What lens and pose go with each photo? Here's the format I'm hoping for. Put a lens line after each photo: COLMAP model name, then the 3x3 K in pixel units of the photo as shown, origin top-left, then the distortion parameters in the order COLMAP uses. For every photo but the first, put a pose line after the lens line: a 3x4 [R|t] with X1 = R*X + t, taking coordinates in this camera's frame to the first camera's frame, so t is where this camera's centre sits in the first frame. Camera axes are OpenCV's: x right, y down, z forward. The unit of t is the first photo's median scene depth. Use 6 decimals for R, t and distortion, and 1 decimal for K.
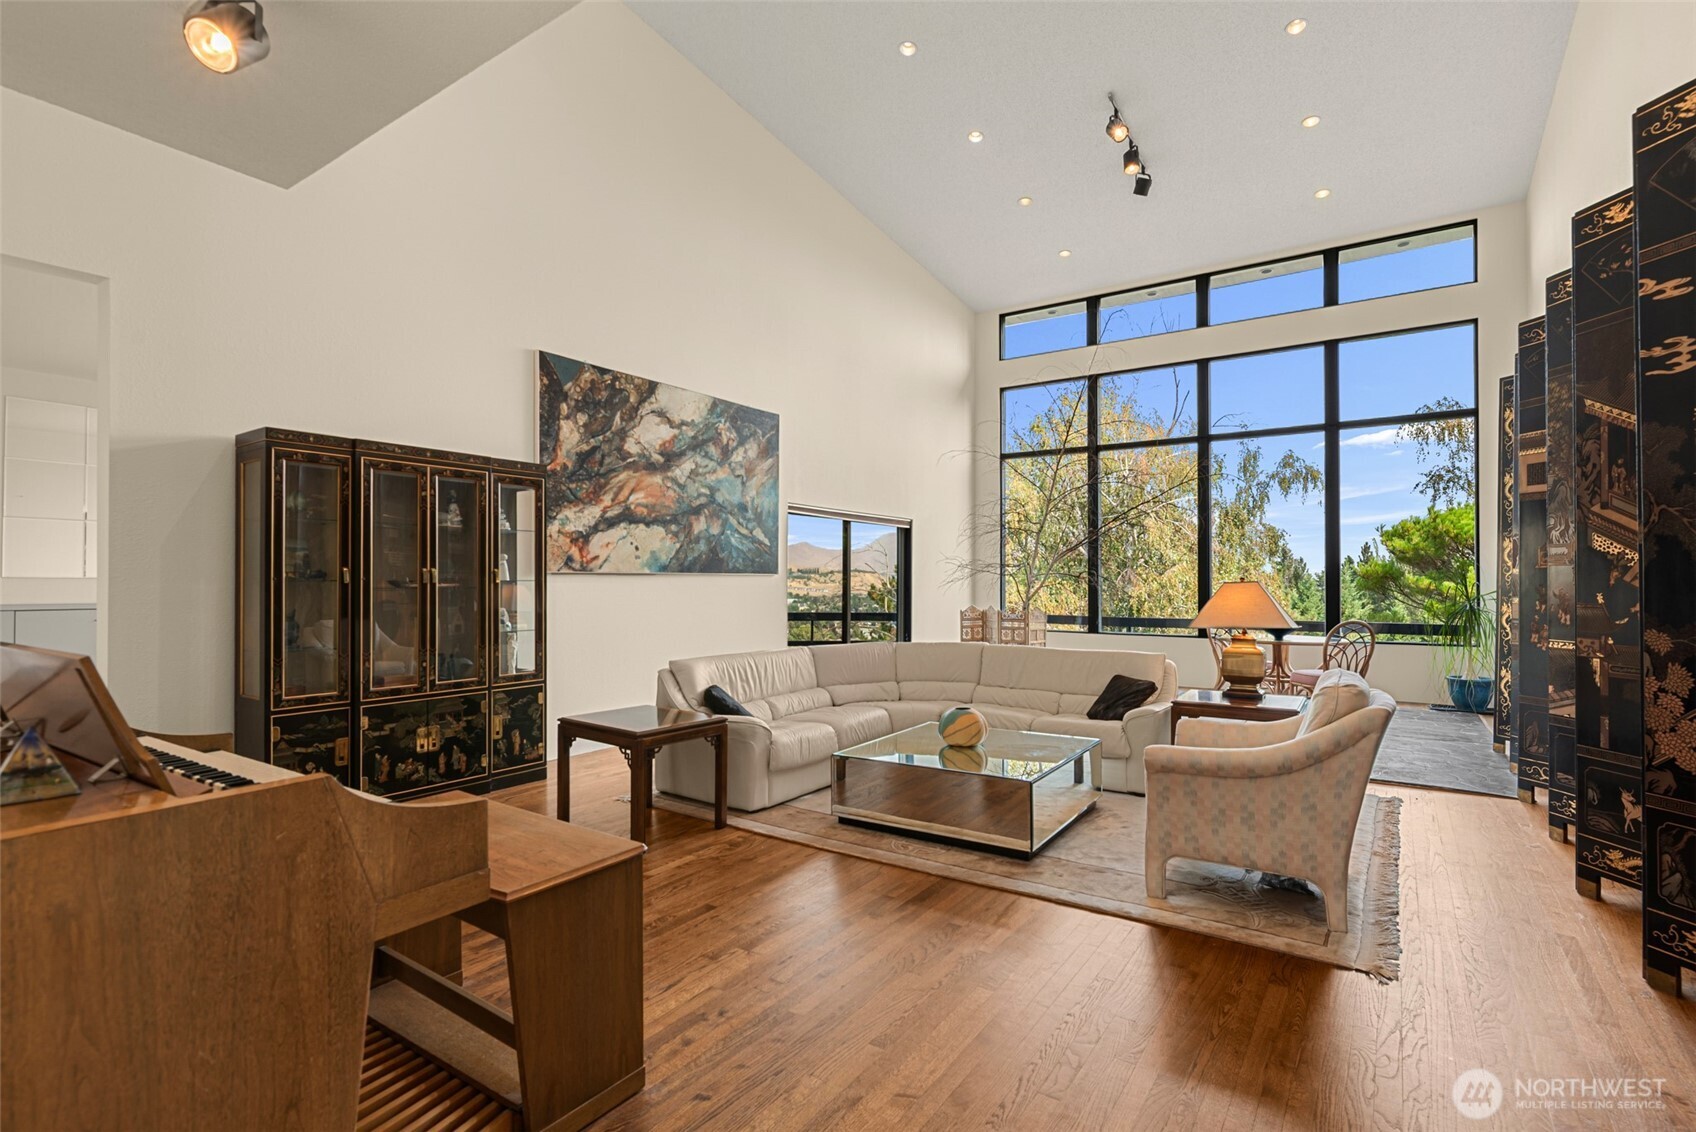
lens RADIAL K [[807.2, 0, 856.4], [0, 807.2, 578.7], [0, 0, 1]] dist [0.002156, -0.000253]
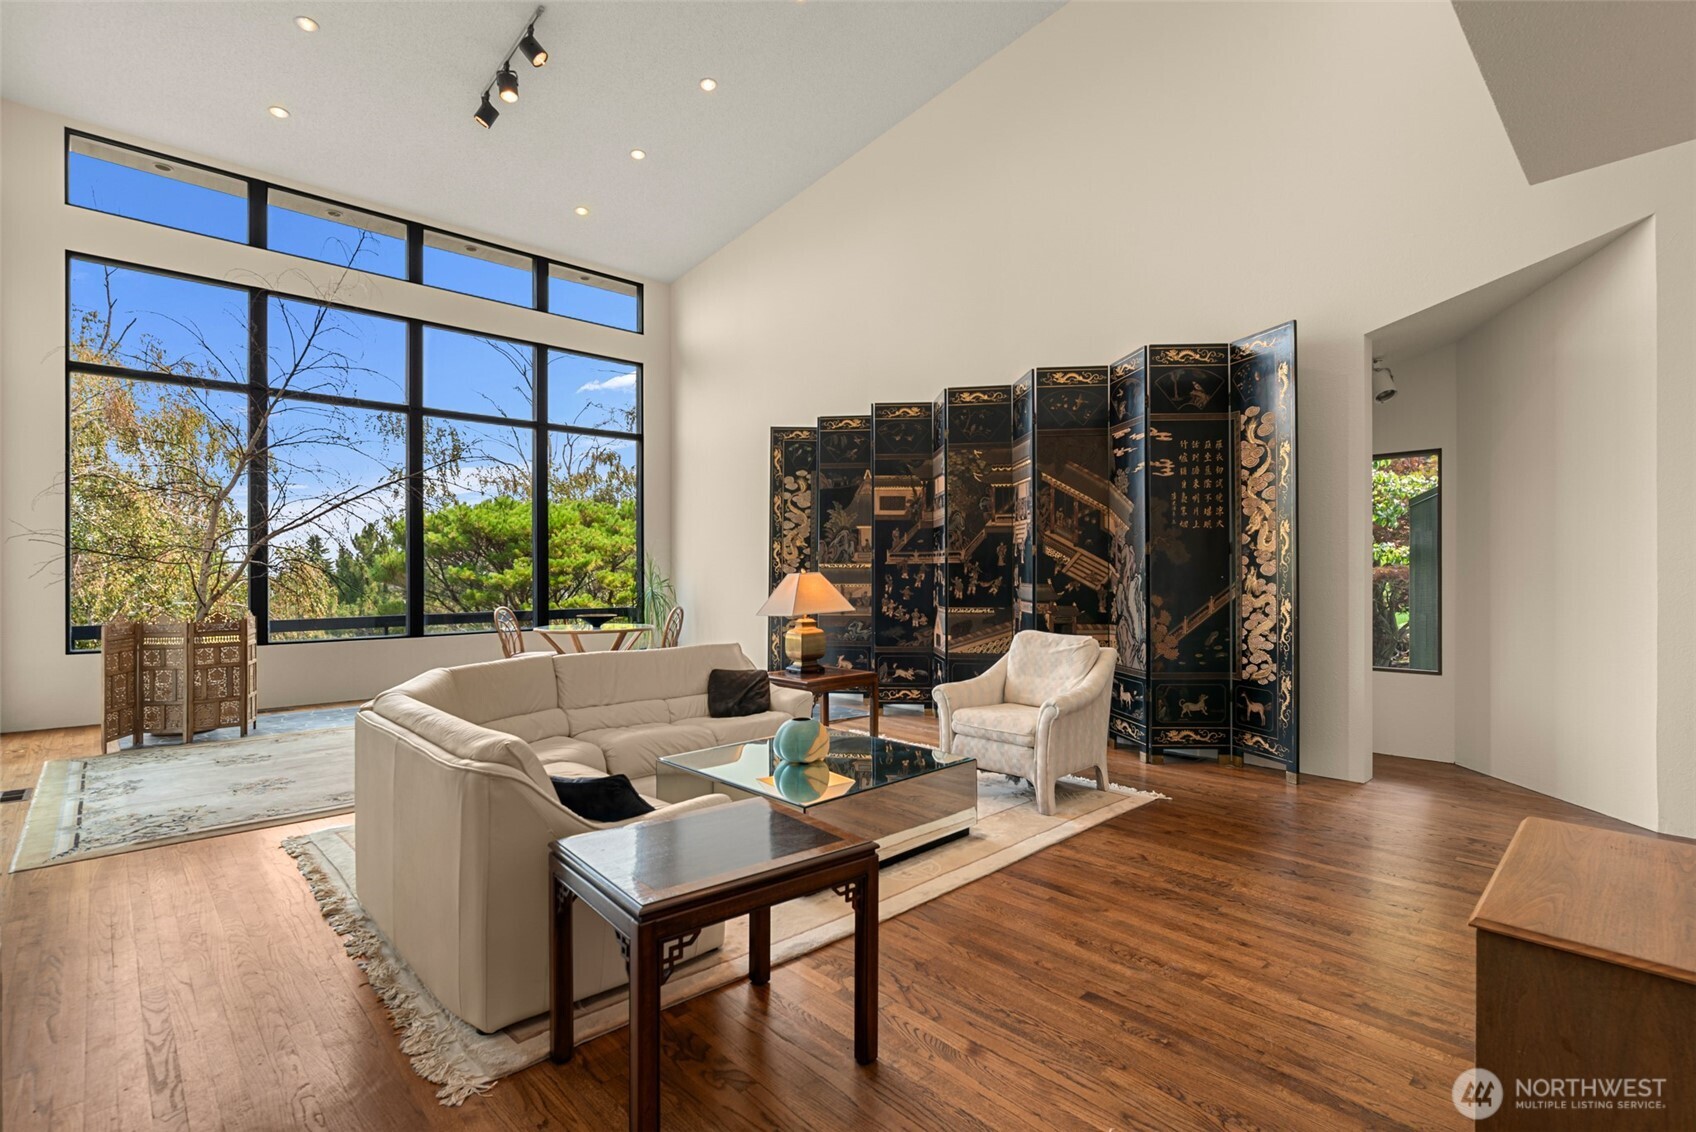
lens RADIAL K [[807.2, 0, 853.3], [0, 807.2, 568.9], [0, 0, 1]] dist [0.002156, -0.000253]
pose [[0.205977, 0.003205, 0.978552, -0.477191], [-0.001451, 0.999995, -0.002970, 0.000732], [-0.978556, -0.000808, 0.205980, 0.514231]]
